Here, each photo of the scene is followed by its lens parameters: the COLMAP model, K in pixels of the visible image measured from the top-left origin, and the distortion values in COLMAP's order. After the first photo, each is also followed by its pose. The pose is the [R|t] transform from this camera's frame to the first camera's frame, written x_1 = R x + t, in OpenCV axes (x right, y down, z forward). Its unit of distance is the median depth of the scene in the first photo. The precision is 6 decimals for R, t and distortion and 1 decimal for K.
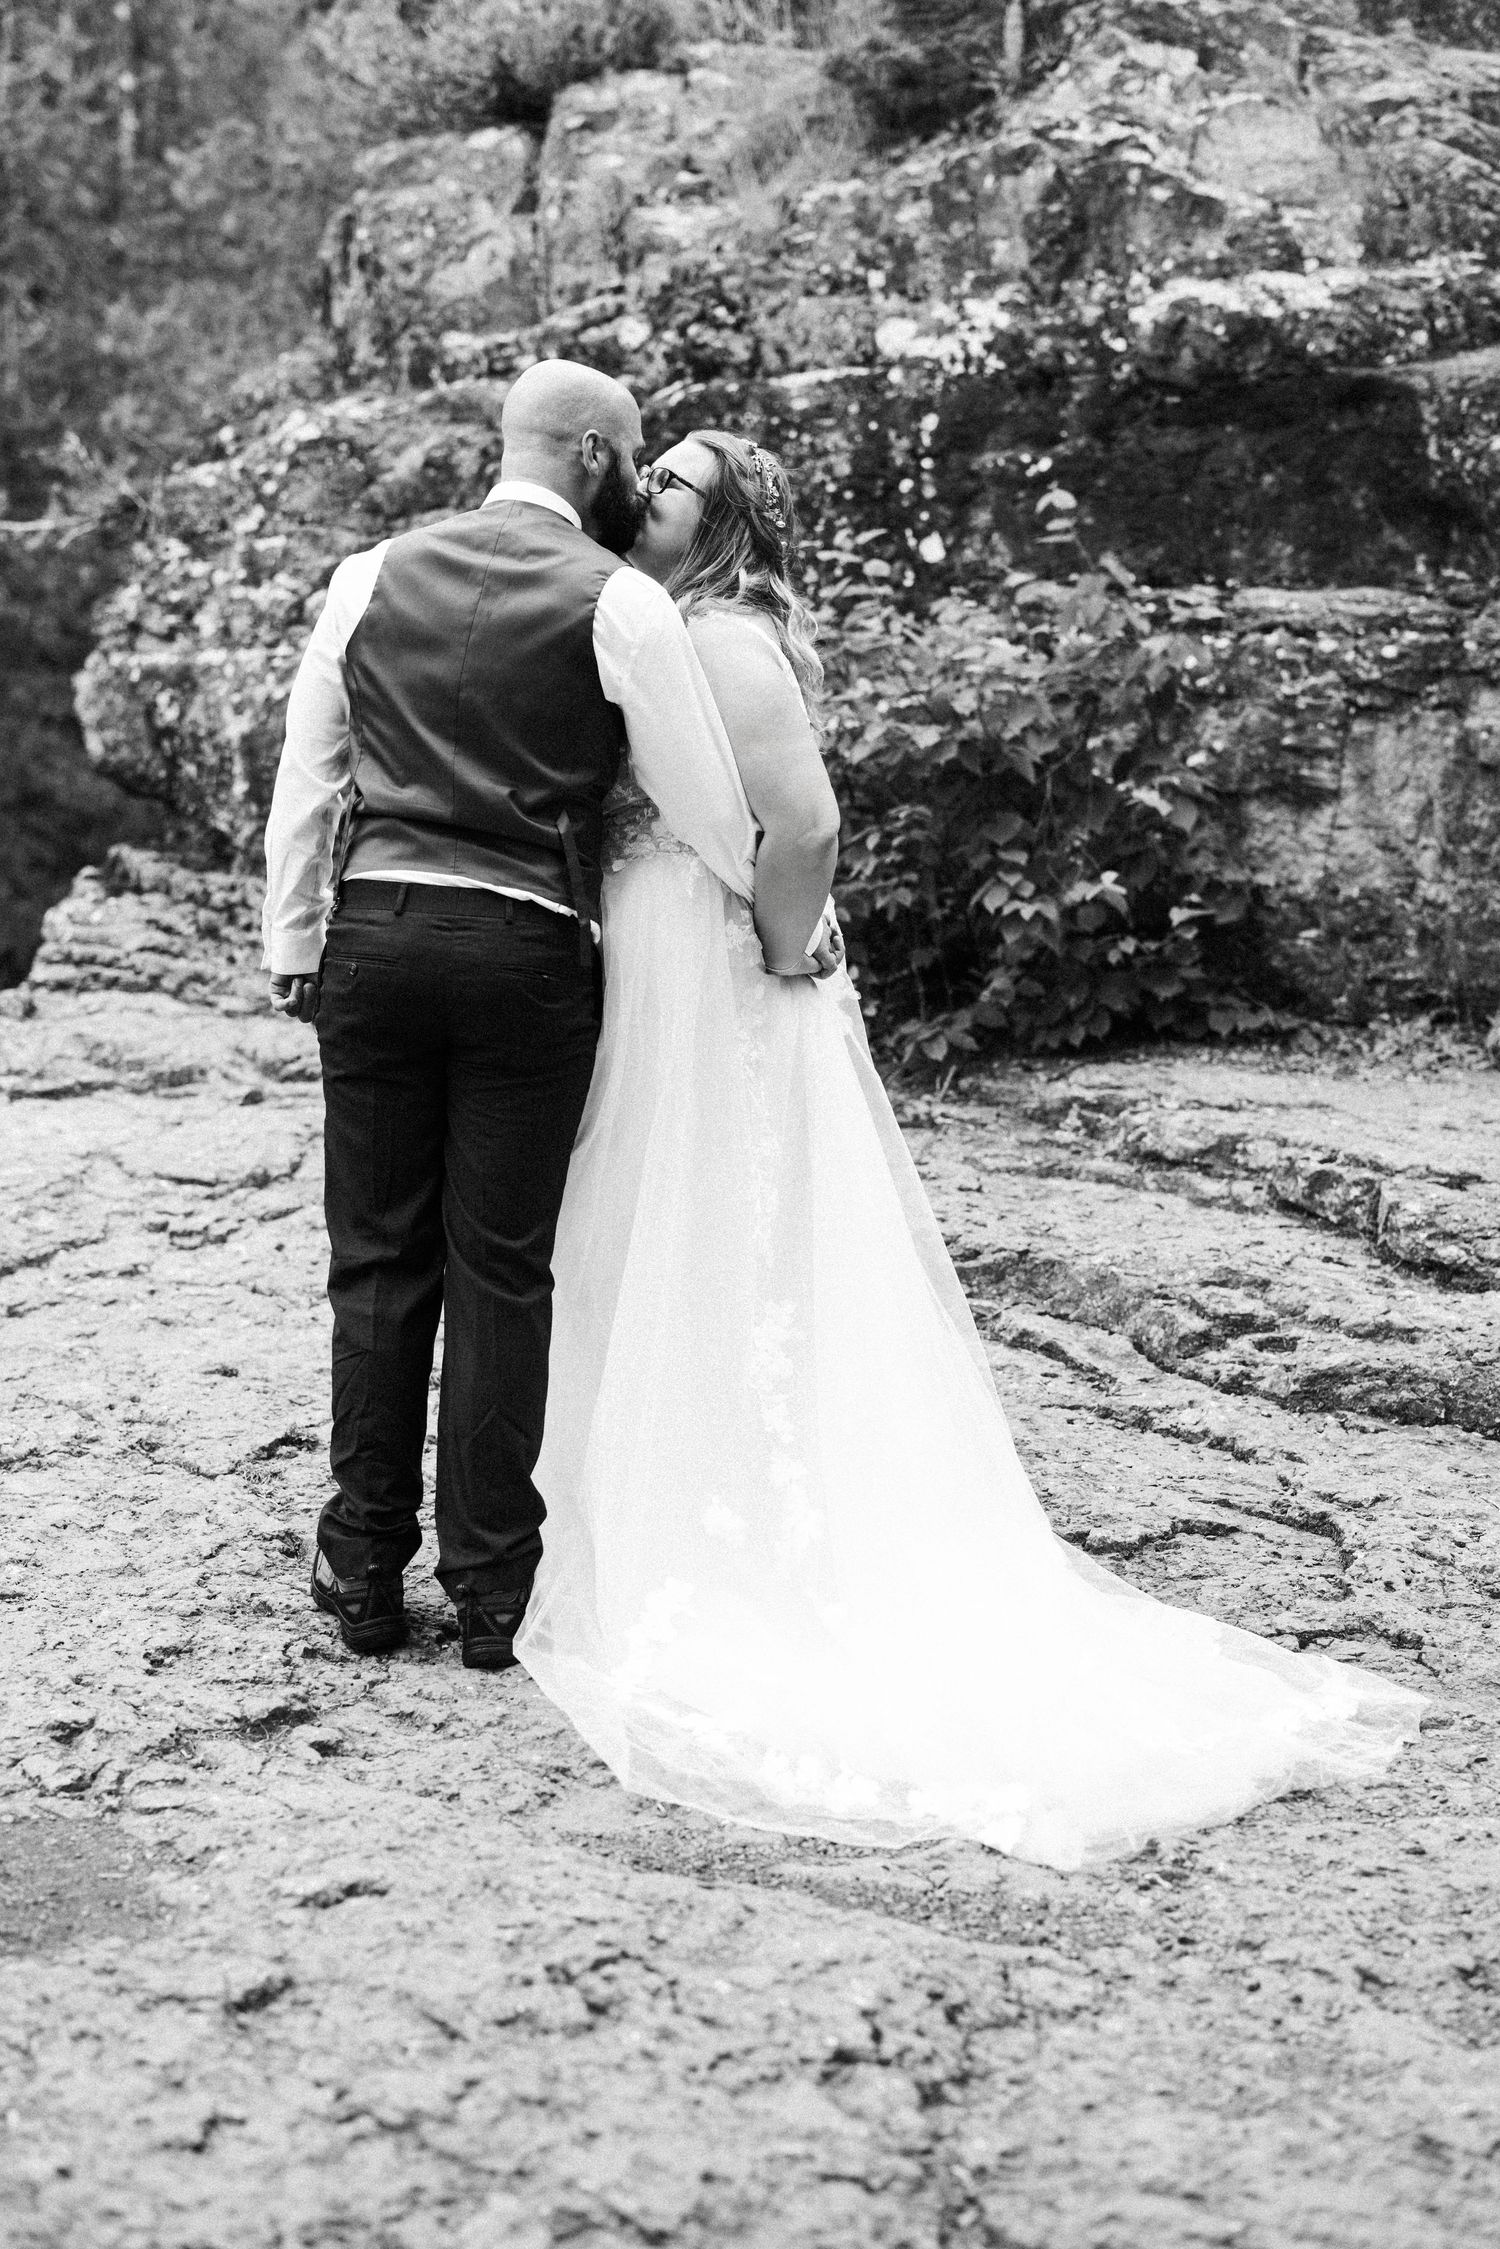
lens RADIAL K [[3150.7, 0, 751.0], [0, 3150.7, 1129.7], [0, 0, 1]] dist [0.019003, 0.000000]
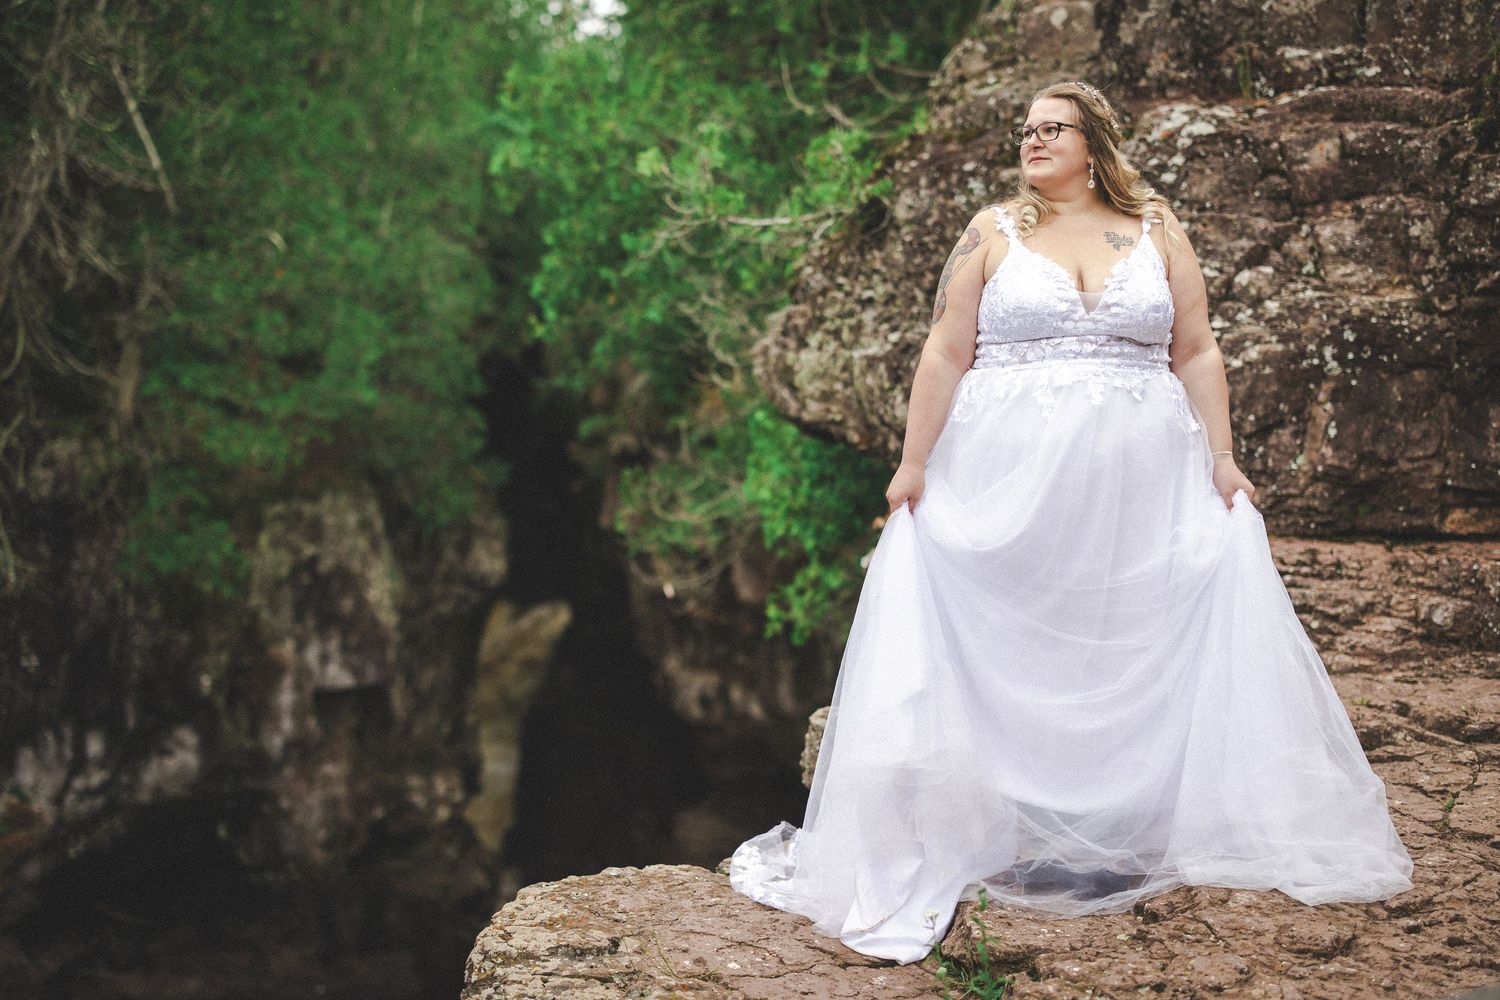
lens RADIAL K [[2101.4, 0, 757.4], [0, 2101.4, 506.1], [0, 0, 1]] dist [0.019003, 0.000000]
pose [[0.991734, -0.005164, 0.128203, -0.388196], [0.015530, 0.996674, -0.079993, -0.033766], [-0.127364, 0.081322, 0.988517, 0.305684]]
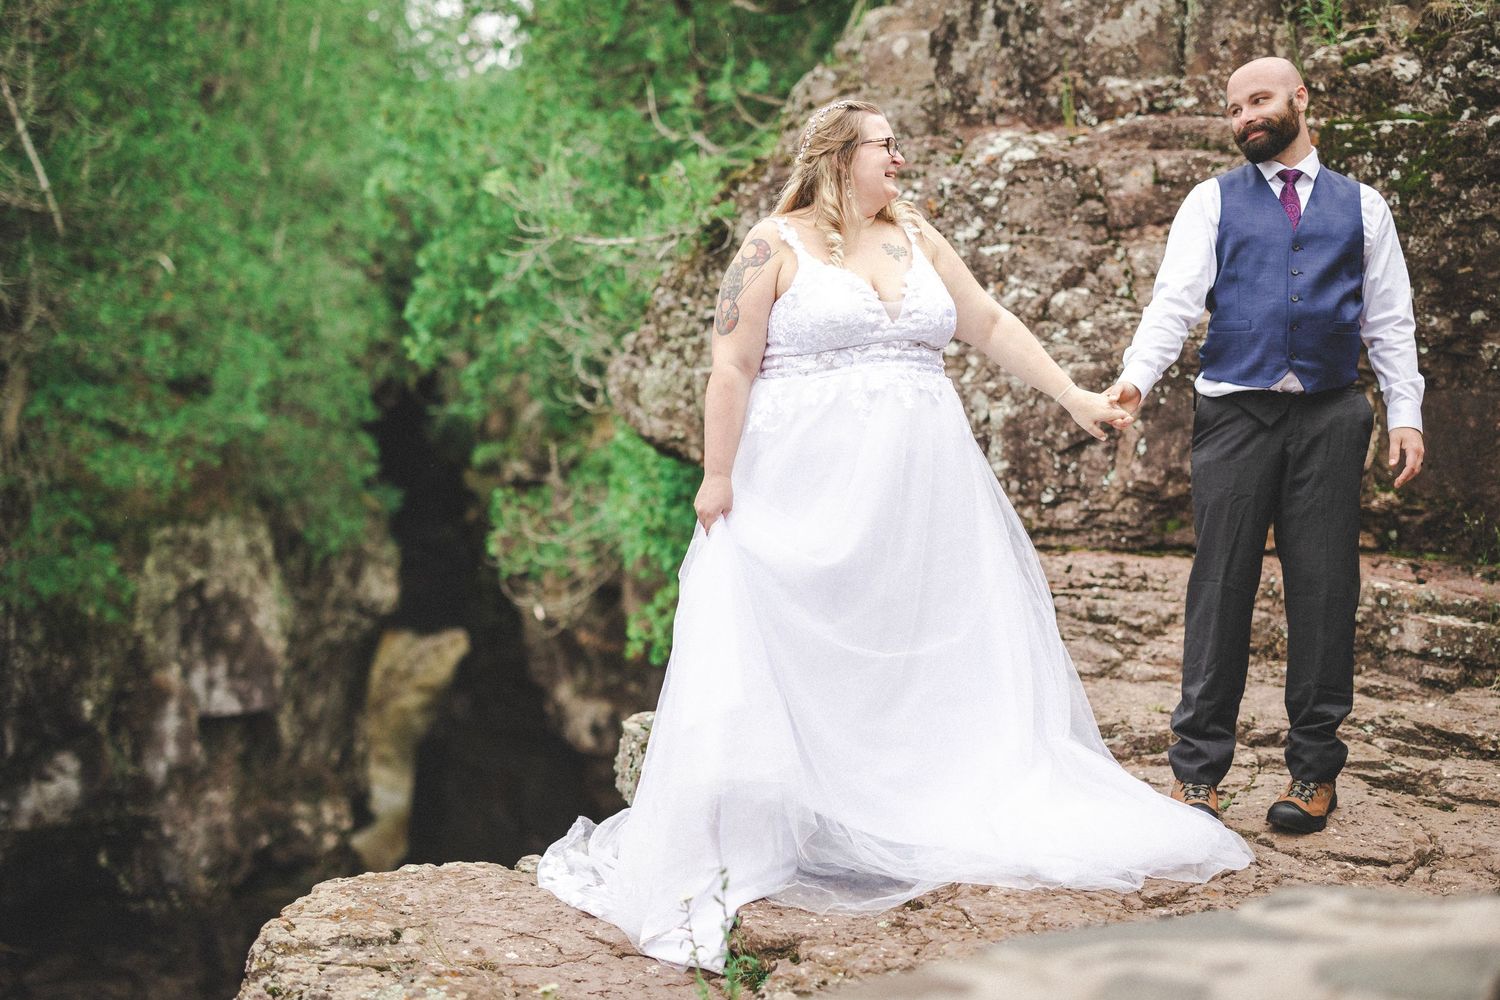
lens RADIAL K [[2101.4, 0, 742.3], [0, 2101.4, 489.1], [0, 0, 1]] dist [0.019003, 0.000000]
pose [[0.986278, 0.006630, 0.164957, -0.362687], [0.010529, 0.994633, -0.102930, -0.025246], [-0.164754, 0.103254, 0.980915, 0.289680]]
